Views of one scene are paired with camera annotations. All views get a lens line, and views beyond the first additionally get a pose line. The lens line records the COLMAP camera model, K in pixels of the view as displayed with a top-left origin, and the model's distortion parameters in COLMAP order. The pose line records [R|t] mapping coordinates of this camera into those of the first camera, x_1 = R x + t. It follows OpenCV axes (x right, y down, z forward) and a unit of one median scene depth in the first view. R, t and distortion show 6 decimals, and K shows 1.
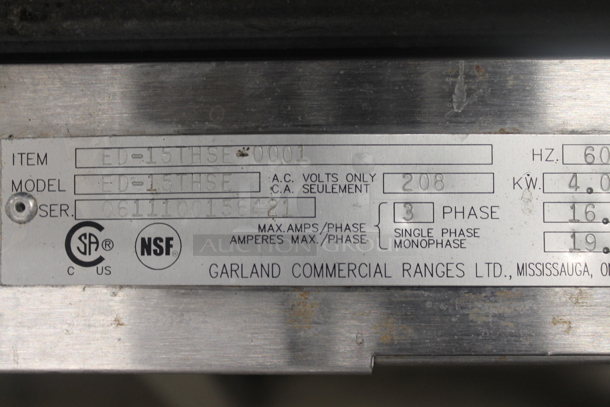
lens RADIAL K [[638.0, 0, 305.0], [0, 638.0, 203.5], [0, 0, 1]] dist [-0.010592, -0.010224]
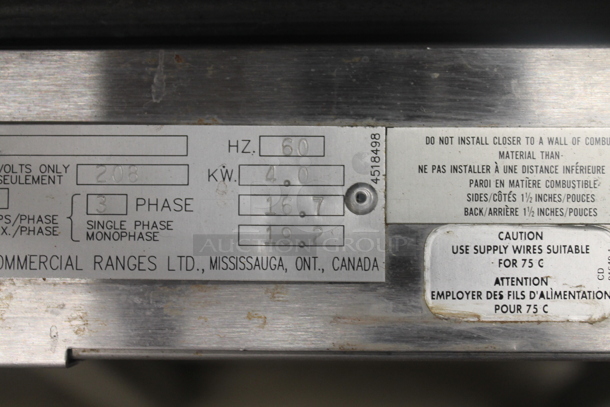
lens RADIAL K [[656.3, 0, 305.0], [0, 656.3, 203.5], [0, 0, 1]] dist [-0.014244, -0.008508]
pose [[0.999907, 0.006226, -0.012103, 0.489018], [-0.006075, 0.999903, 0.012523, -0.001857], [0.012180, -0.012448, 0.999848, -0.008797]]
